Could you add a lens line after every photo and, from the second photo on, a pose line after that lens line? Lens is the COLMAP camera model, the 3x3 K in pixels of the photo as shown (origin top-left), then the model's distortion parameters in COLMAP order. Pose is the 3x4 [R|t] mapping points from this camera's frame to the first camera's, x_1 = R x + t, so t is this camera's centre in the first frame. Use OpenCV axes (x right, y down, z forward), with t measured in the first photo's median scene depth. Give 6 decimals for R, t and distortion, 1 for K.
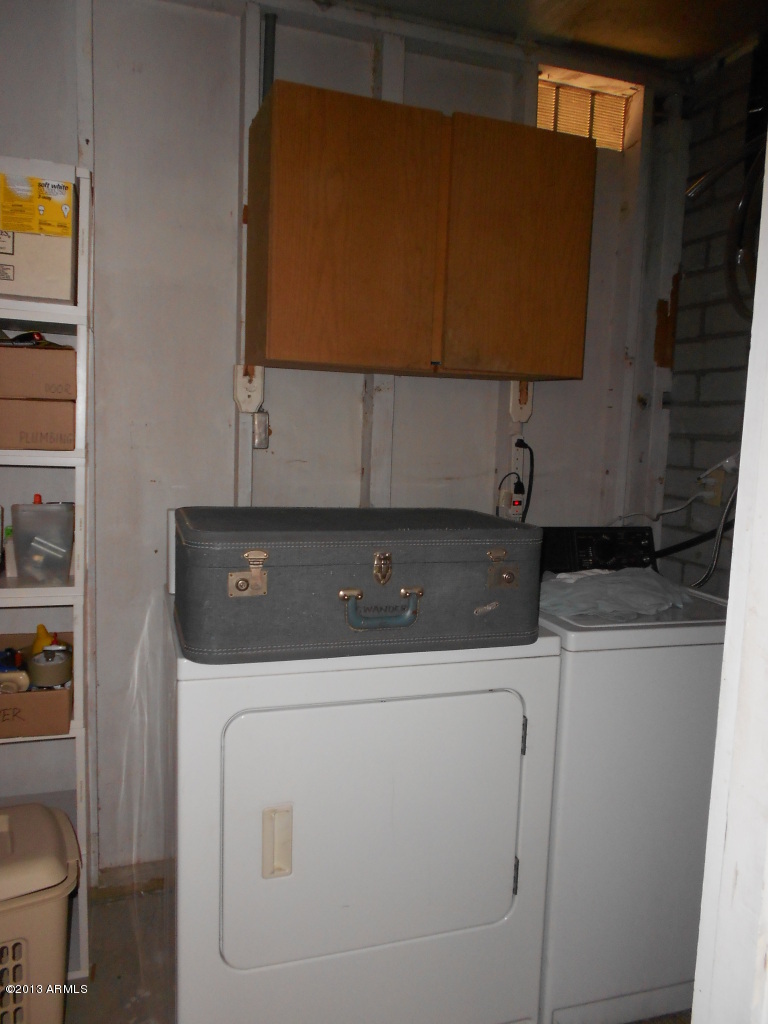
lens RADIAL K [[788.7, 0, 382.4], [0, 788.7, 511.4], [0, 0, 1]] dist [-0.009055, 0.006854]
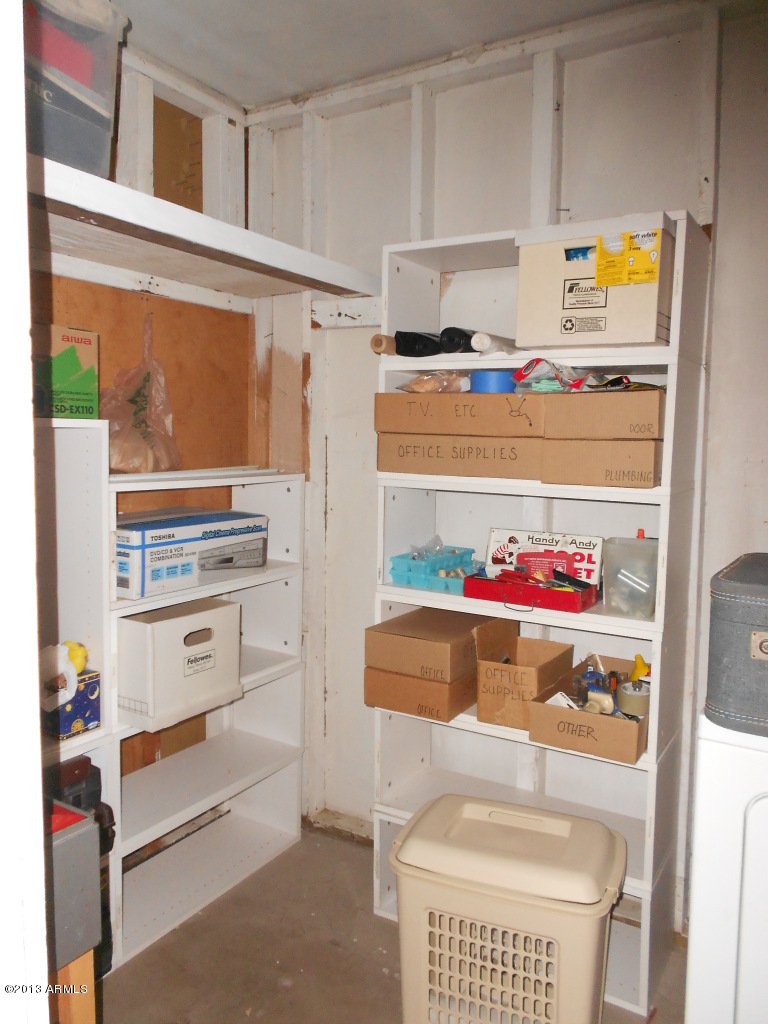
lens RADIAL K [[788.7, 0, 382.4], [0, 788.7, 511.4], [0, 0, 1]] dist [-0.009055, 0.006854]
pose [[0.635985, 0.044007, -0.770445, 0.175160], [-0.075723, 0.997113, -0.005554, -0.015803], [0.767977, 0.061873, 0.637482, 0.086102]]
